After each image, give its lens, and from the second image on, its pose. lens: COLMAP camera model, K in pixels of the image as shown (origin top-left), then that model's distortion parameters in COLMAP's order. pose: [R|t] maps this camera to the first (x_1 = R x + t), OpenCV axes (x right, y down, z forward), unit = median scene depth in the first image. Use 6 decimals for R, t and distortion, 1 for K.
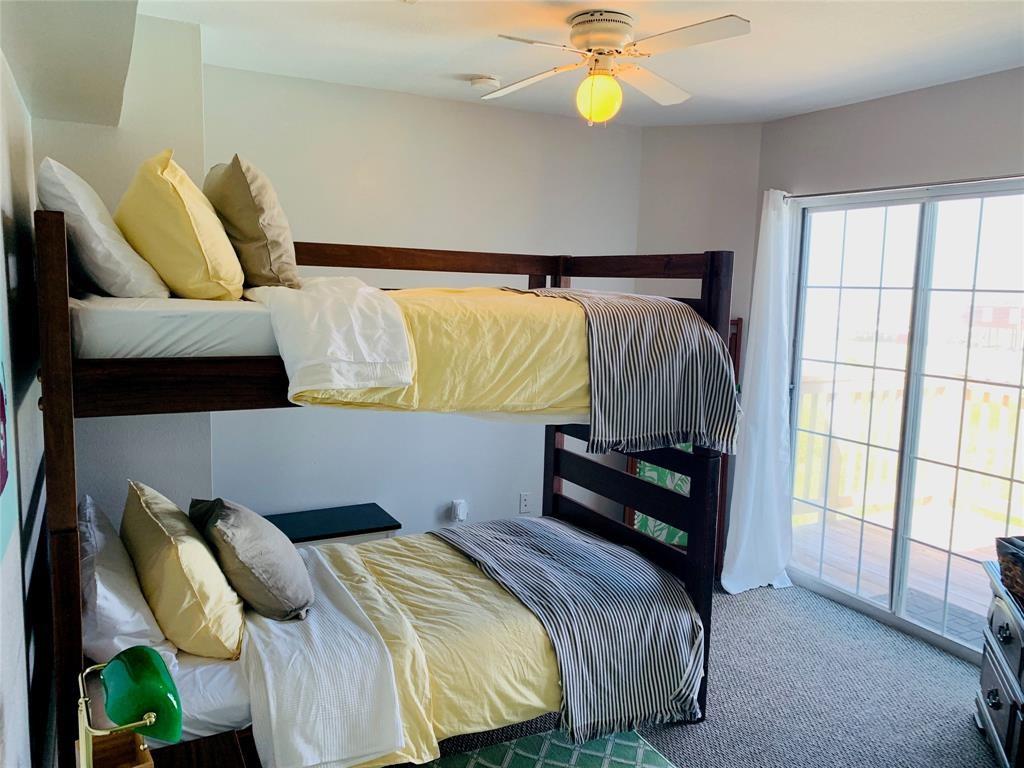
lens RADIAL K [[784.4, 0, 509.7], [0, 784.4, 378.7], [0, 0, 1]] dist [0.047674, -0.051504]
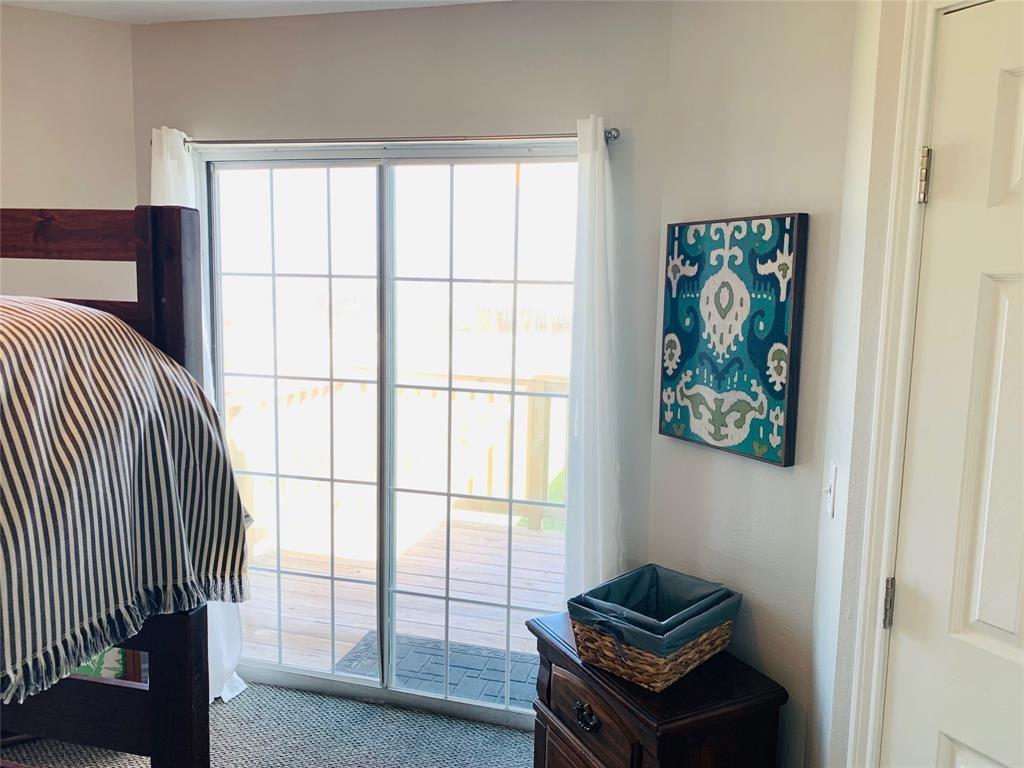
lens RADIAL K [[784.4, 0, 509.7], [0, 784.4, 378.7], [0, 0, 1]] dist [0.047674, -0.051504]
pose [[0.681161, -0.099899, 0.725286, 0.037843], [0.084522, 0.994753, 0.057635, -0.063834], [-0.727238, 0.022044, 0.686031, 0.503123]]
